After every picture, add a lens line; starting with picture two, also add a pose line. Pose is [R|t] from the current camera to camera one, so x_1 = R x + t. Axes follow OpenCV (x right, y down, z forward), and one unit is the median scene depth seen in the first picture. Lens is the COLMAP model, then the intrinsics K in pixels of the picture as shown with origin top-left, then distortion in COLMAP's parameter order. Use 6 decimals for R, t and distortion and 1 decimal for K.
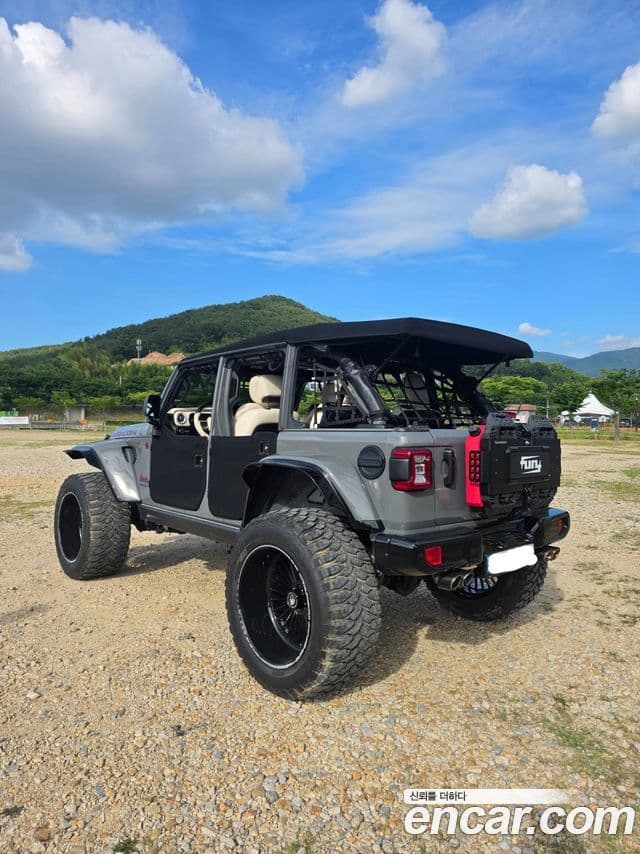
lens RADIAL K [[583.3, 0, 330.6], [0, 583.3, 427.9], [0, 0, 1]] dist [0.051638, -0.055786]
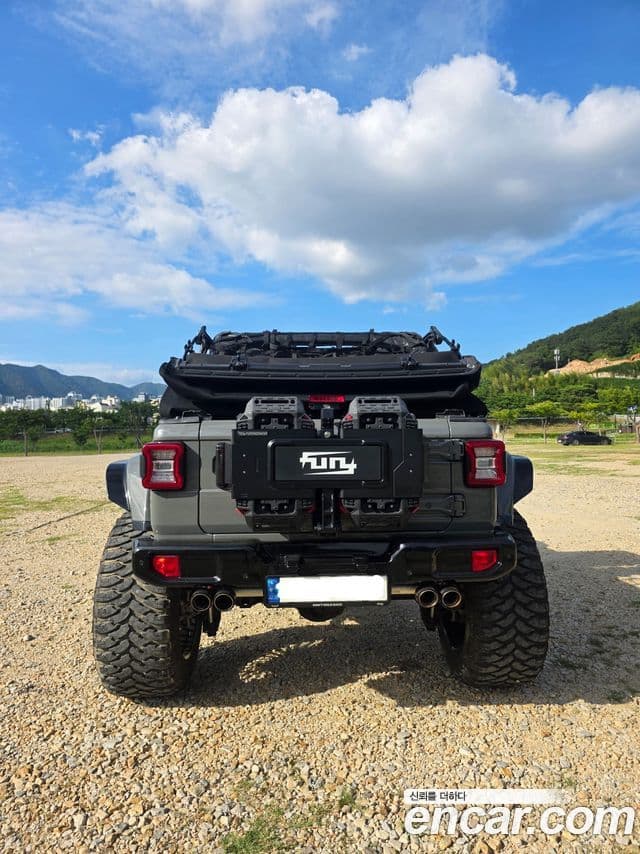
lens RADIAL K [[590.0, 0, 317.8], [0, 590.0, 439.4], [0, 0, 1]] dist [0.053659, -0.099962]
pose [[0.751283, -0.020866, -0.659650, 0.809956], [0.017857, 0.999777, -0.011288, 0.040095], [0.659738, -0.003299, 0.751488, 0.428762]]
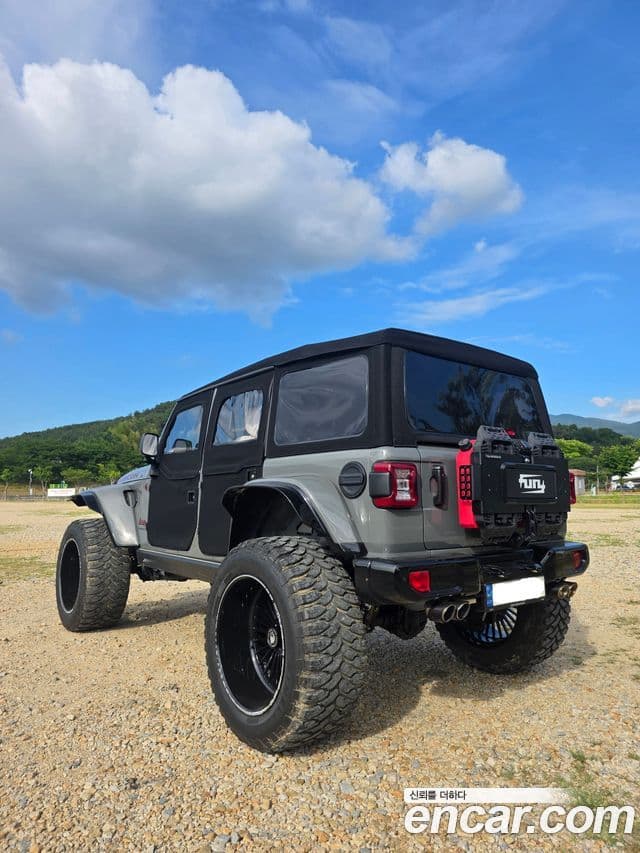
lens RADIAL K [[583.8, 0, 338.4], [0, 583.8, 427.3], [0, 0, 1]] dist [0.054282, -0.053462]
pose [[0.998017, -0.020114, -0.059641, 0.095852], [0.012808, 0.992636, -0.120456, 0.080140], [0.061625, 0.119454, 0.990925, 0.065317]]
